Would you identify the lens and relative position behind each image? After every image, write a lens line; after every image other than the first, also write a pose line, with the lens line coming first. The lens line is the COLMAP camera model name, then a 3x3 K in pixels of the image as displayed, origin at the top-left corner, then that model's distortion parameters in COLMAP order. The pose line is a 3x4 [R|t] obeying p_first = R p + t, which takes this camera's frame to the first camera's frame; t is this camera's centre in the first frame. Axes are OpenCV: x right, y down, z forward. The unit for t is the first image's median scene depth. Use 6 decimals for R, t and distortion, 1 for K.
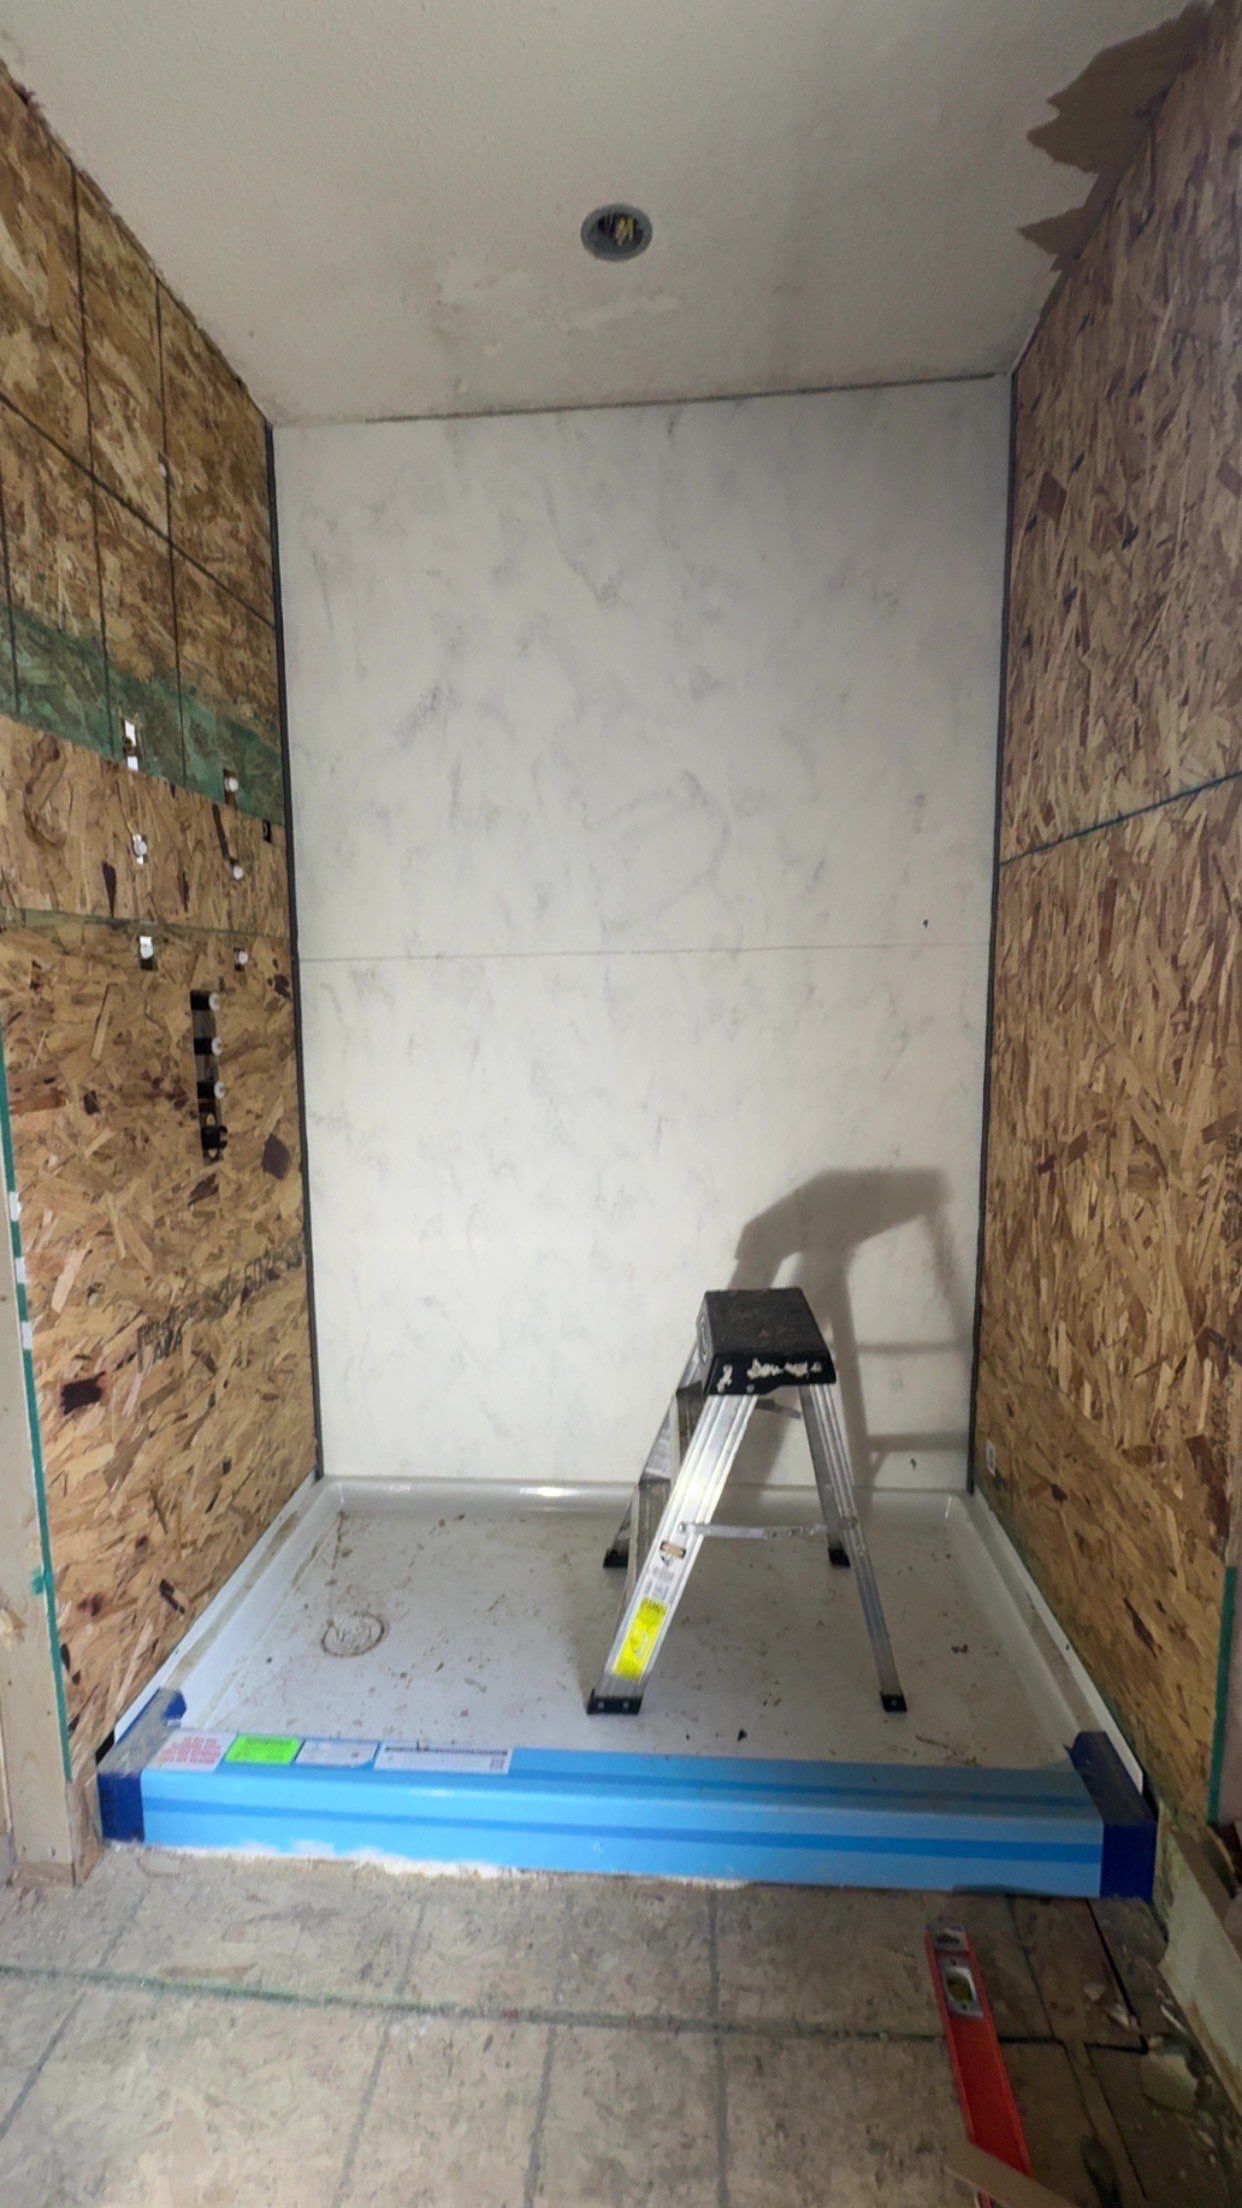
lens RADIAL K [[920.9, 0, 621.9], [0, 920.9, 1101.7], [0, 0, 1]] dist [-0.001979, 0.000699]
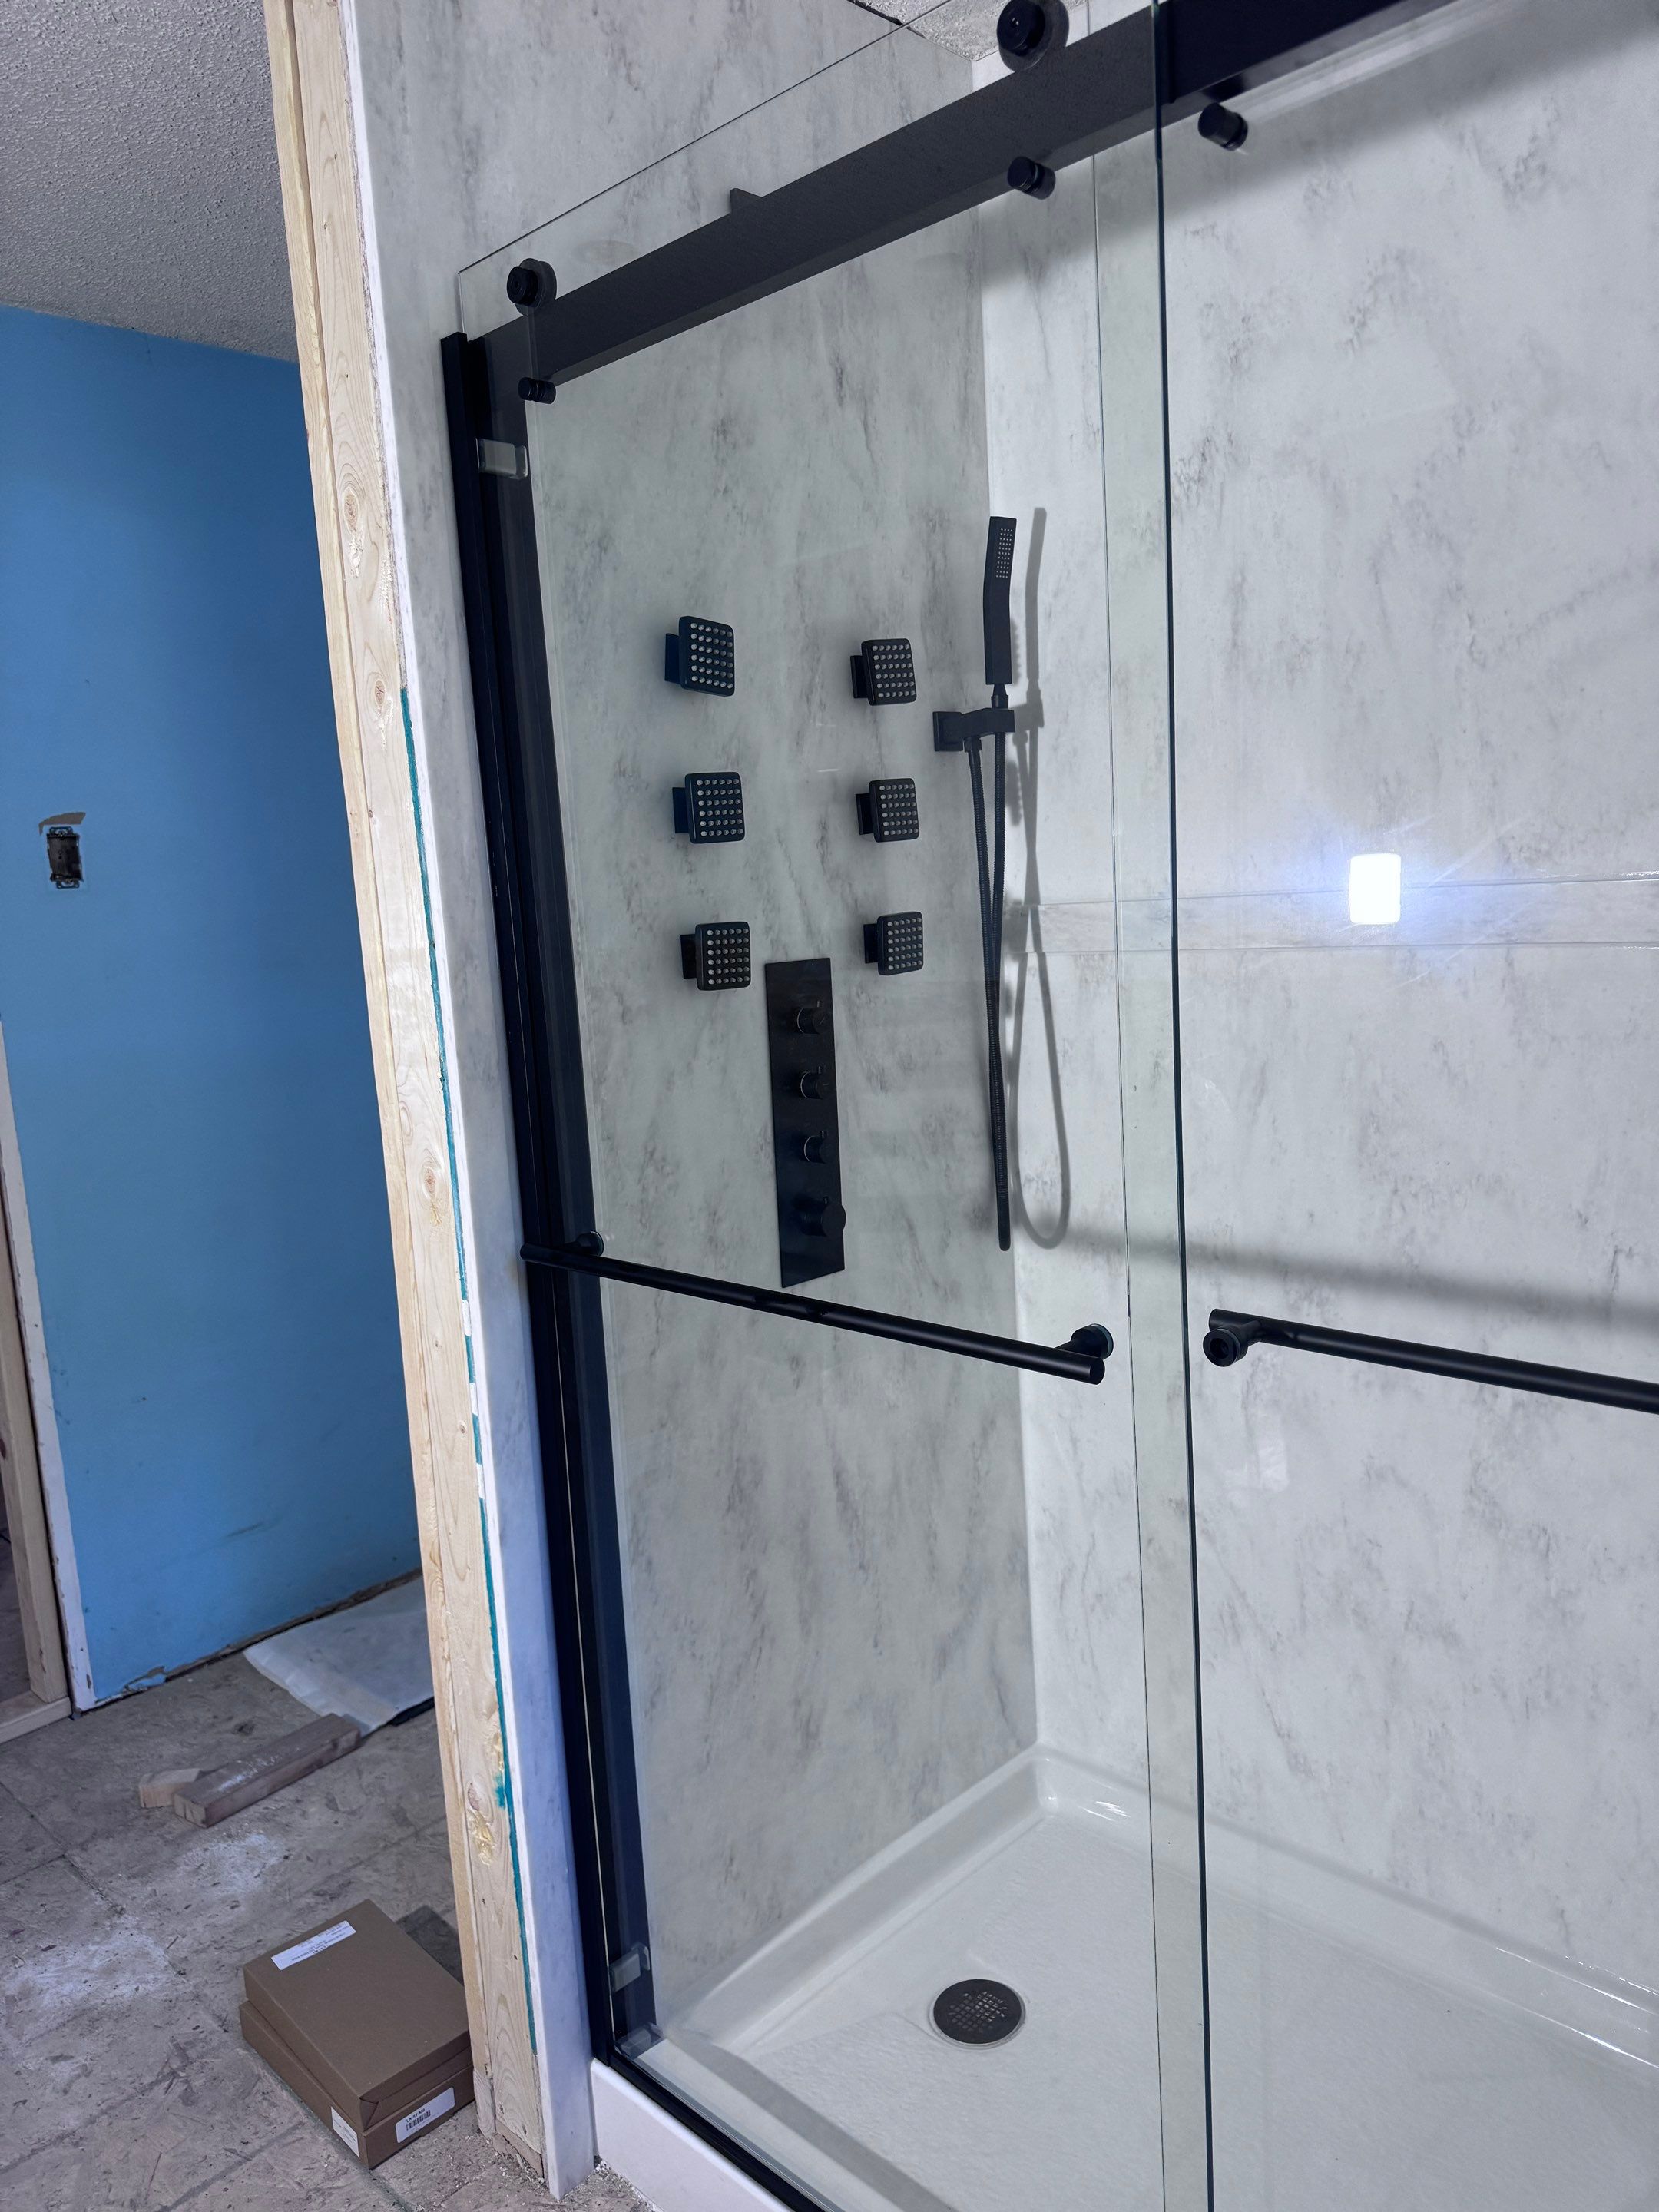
lens RADIAL K [[1563.3, 0, 825.6], [0, 1563.3, 1116.4], [0, 0, 1]] dist [0.059804, -0.080679]
pose [[0.768399, 0.065775, -0.636582, 0.324838], [-0.031749, 0.997397, 0.064733, -0.121196], [0.639183, -0.029530, 0.768487, 0.132692]]
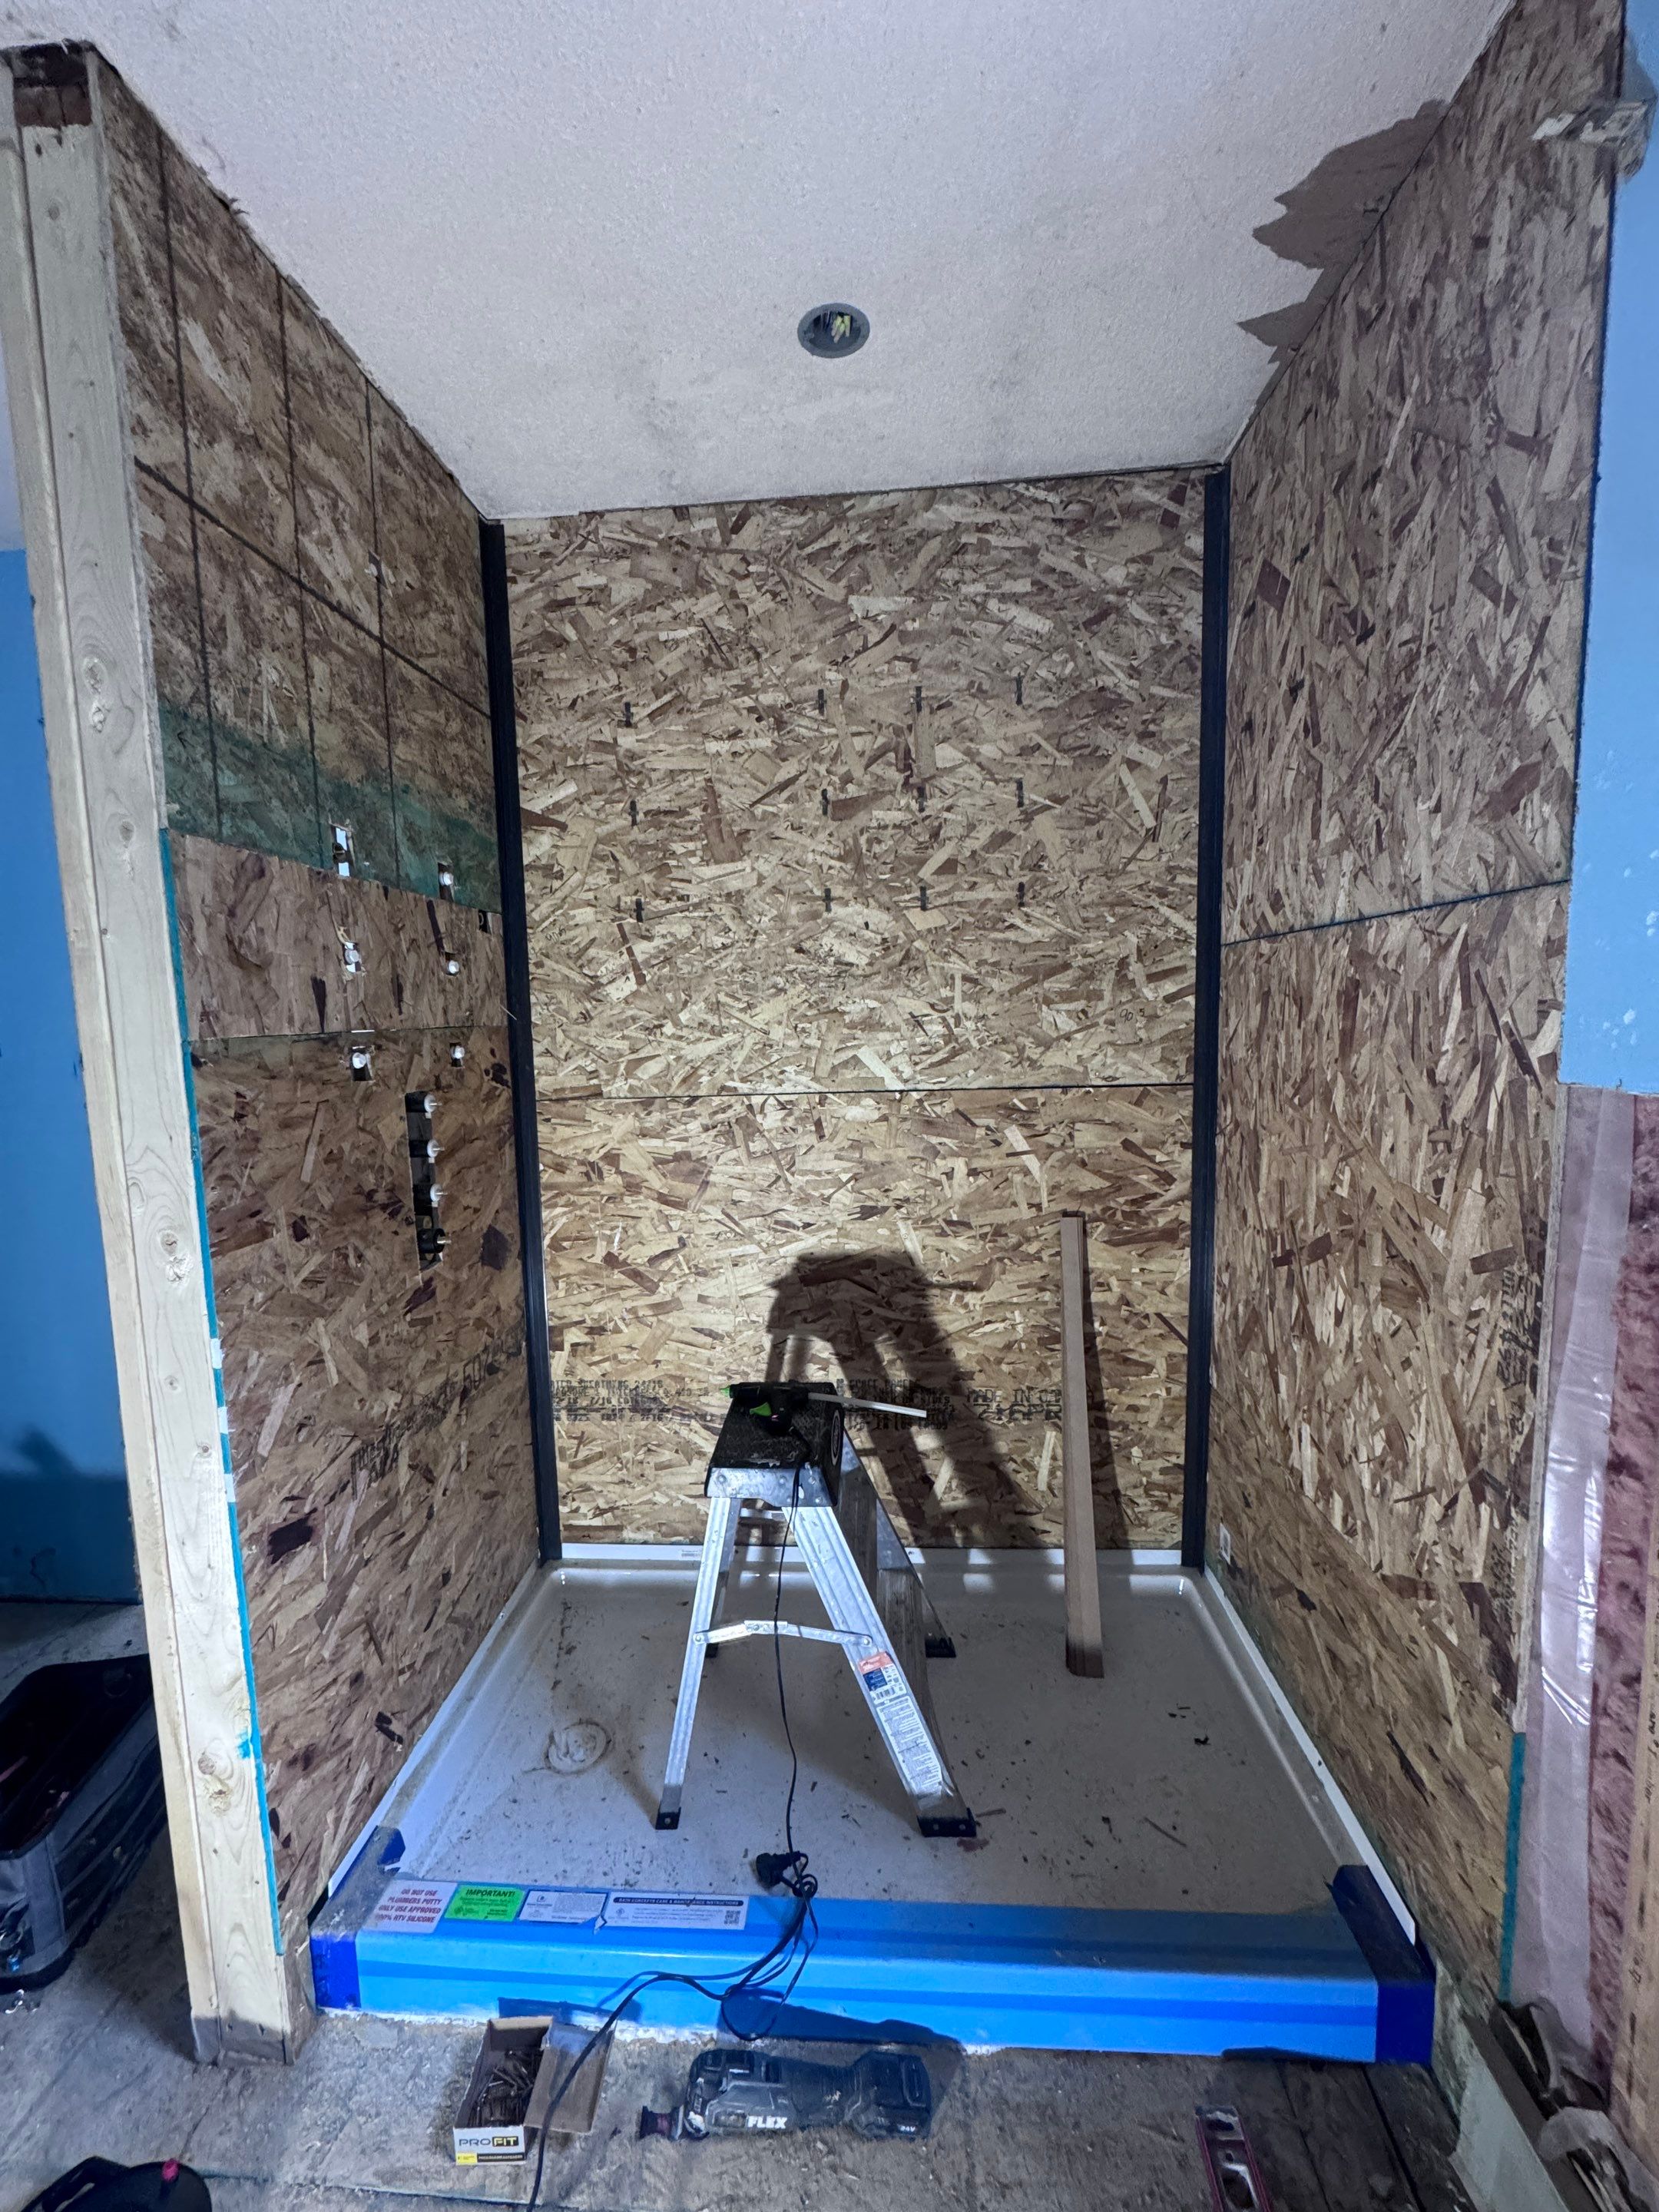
lens RADIAL K [[878.3, 0, 830.8], [0, 878.3, 1104.0], [0, 0, 1]] dist [-0.002041, 0.000389]
pose [[0.999872, -0.014817, 0.005978, -0.024227], [0.014932, 0.999697, -0.019581, -0.089786], [-0.005686, 0.019667, 0.999790, 0.070290]]
